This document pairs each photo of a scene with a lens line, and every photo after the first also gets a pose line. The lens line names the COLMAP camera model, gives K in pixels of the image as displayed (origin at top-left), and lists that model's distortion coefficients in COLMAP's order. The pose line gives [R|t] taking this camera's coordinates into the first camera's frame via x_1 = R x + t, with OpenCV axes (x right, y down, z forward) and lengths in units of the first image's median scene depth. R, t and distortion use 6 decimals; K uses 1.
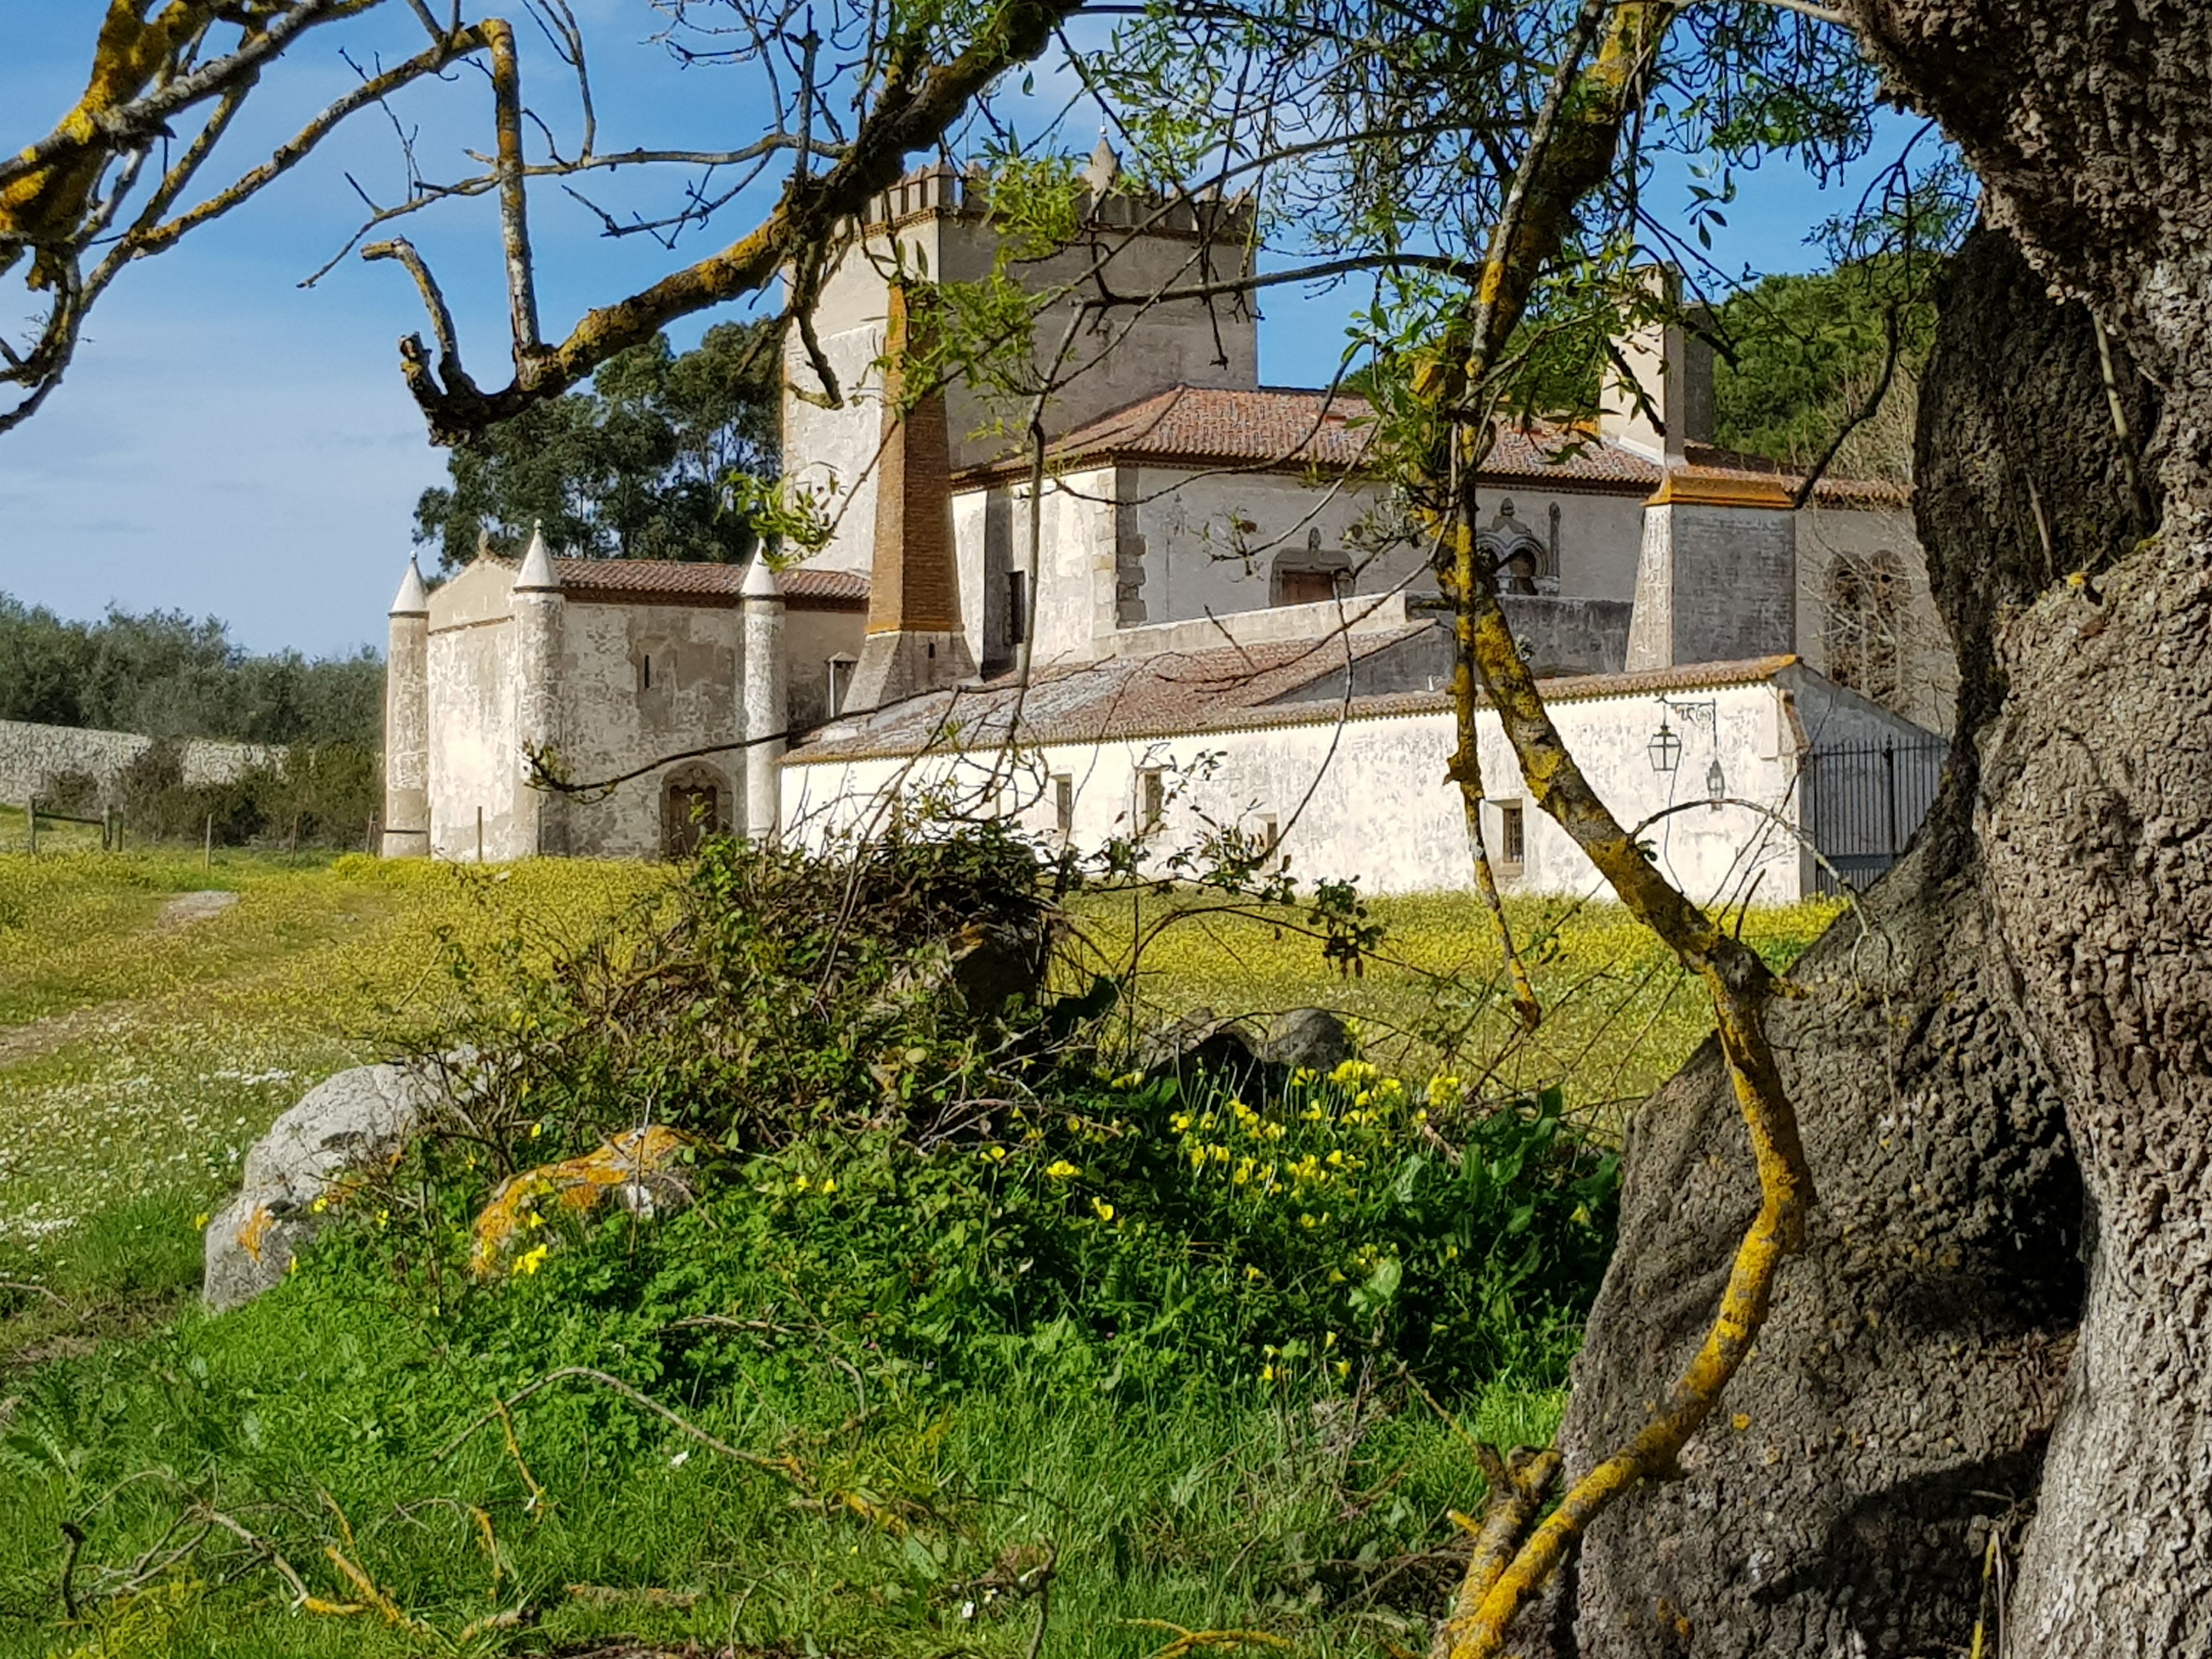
lens RADIAL K [[1741.7, 0, 1106.0], [0, 1741.7, 829.5], [0, 0, 1]] dist [-0.007116, -0.001318]
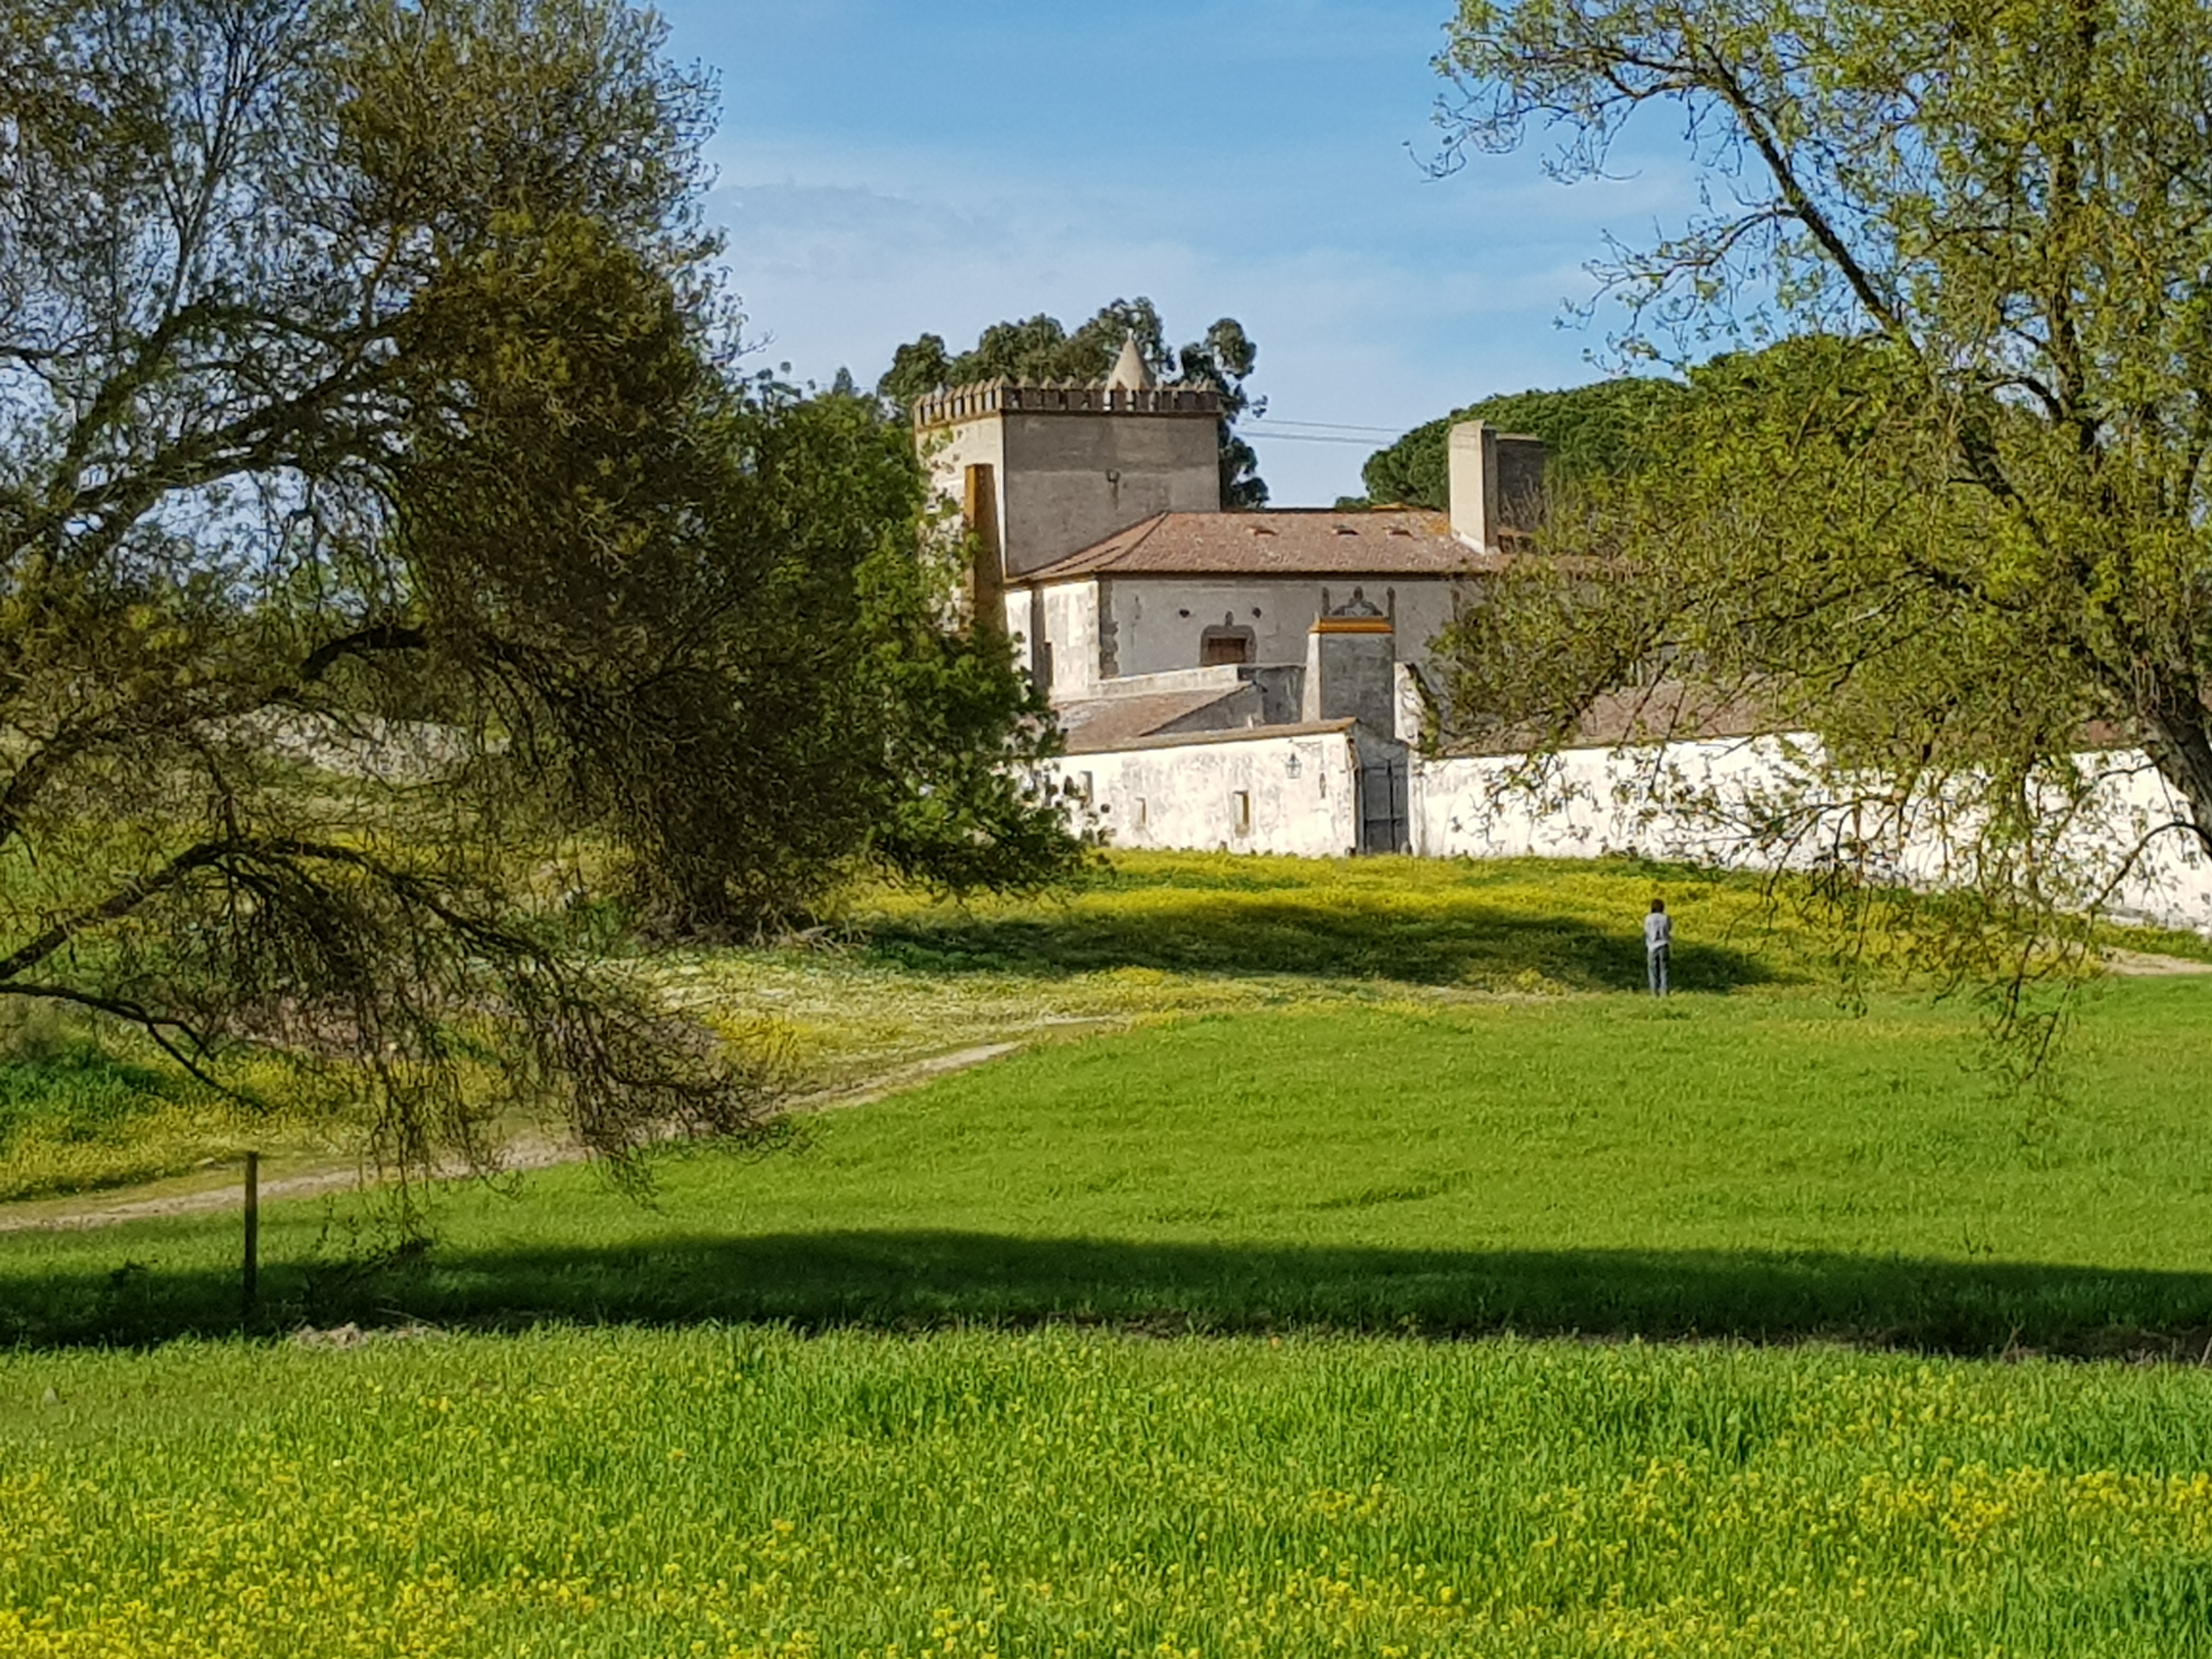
lens RADIAL K [[1741.7, 0, 1106.0], [0, 1741.7, 829.5], [0, 0, 1]] dist [-0.007116, -0.001318]
pose [[0.986986, -0.008687, -0.160571, 0.271491], [0.013390, 0.999512, 0.028228, -0.021405], [0.160247, -0.030010, 0.986621, -0.608157]]
